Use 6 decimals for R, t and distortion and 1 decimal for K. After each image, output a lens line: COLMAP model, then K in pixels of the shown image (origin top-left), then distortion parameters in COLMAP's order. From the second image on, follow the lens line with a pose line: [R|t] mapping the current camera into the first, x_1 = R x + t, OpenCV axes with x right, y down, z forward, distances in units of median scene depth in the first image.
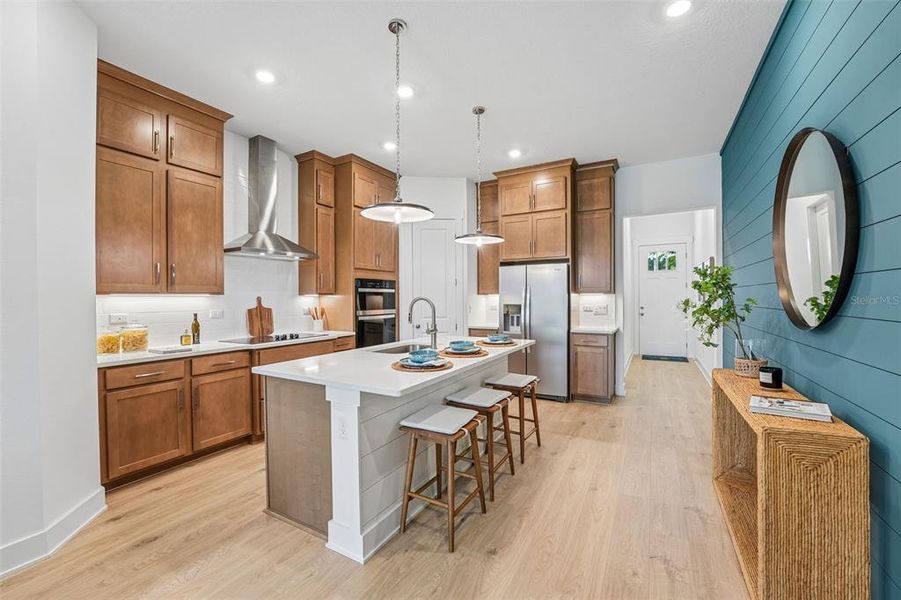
lens RADIAL K [[367.3, 0, 449.6], [0, 367.3, 301.9], [0, 0, 1]] dist [-0.026296, -0.000064]
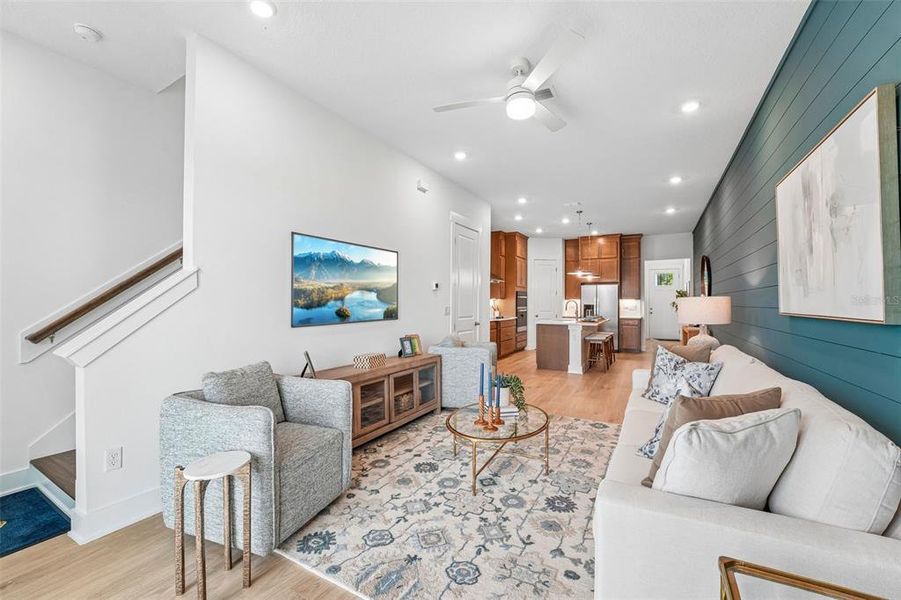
lens RADIAL K [[367.3, 0, 449.6], [0, 367.3, 301.9], [0, 0, 1]] dist [-0.026296, -0.000064]
pose [[0.999928, 0.004060, -0.011294, -0.577710], [-0.004165, 0.999948, -0.009299, 0.014918], [0.011255, 0.009345, 0.999893, -1.018441]]
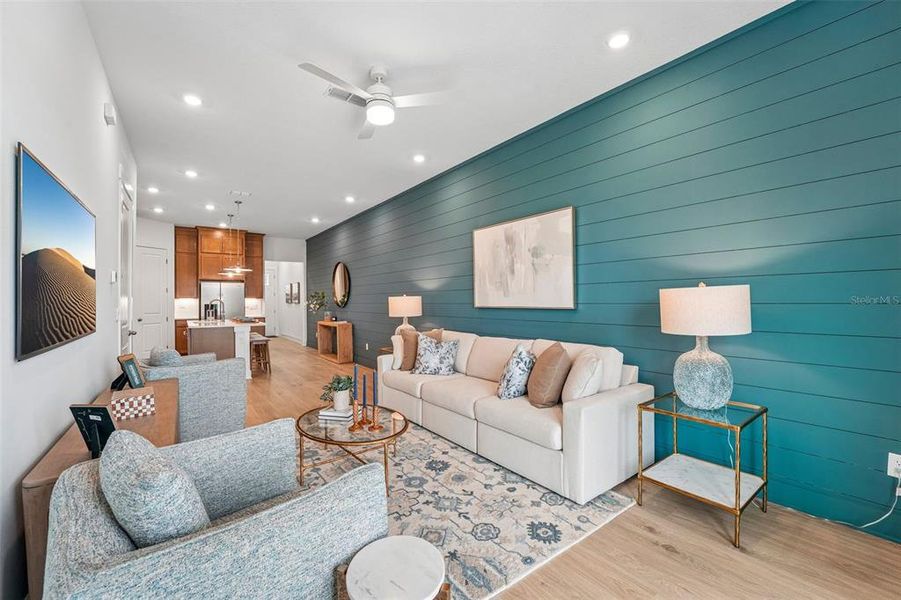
lens RADIAL K [[367.3, 0, 449.6], [0, 367.3, 301.9], [0, 0, 1]] dist [-0.026296, -0.000064]
pose [[0.414862, -0.003462, 0.909878, -0.971906], [0.011577, 0.999932, -0.001474, 0.013460], [-0.909810, 0.011145, 0.414874, -0.794343]]
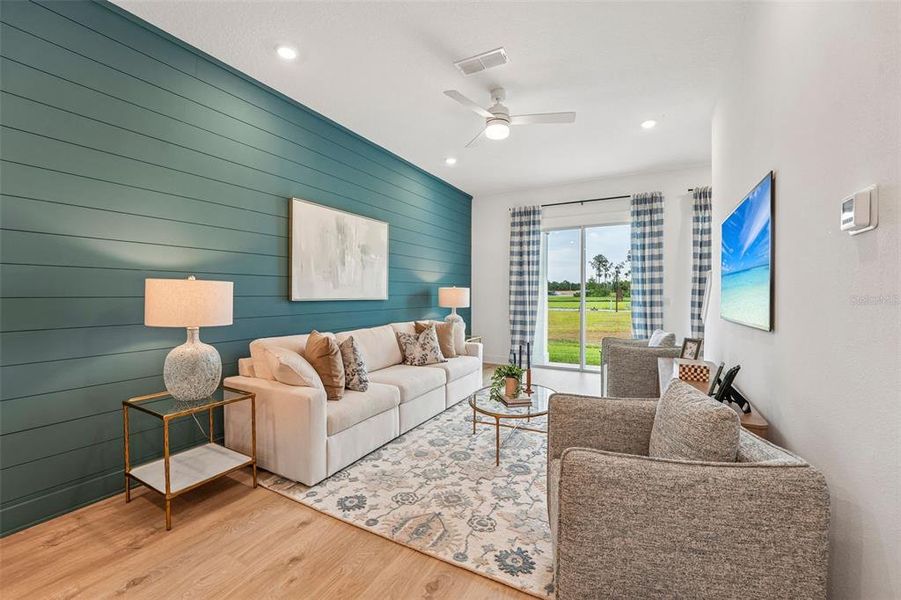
lens RADIAL K [[365.6, 0, 451.6], [0, 365.6, 295.3], [0, 0, 1]] dist [0.001836, 0.000016]
pose [[-0.999984, -0.000010, -0.005739, -0.381615], [-0.000088, 0.999907, 0.013644, 0.006074], [0.005739, 0.013645, -0.999890, 0.260961]]
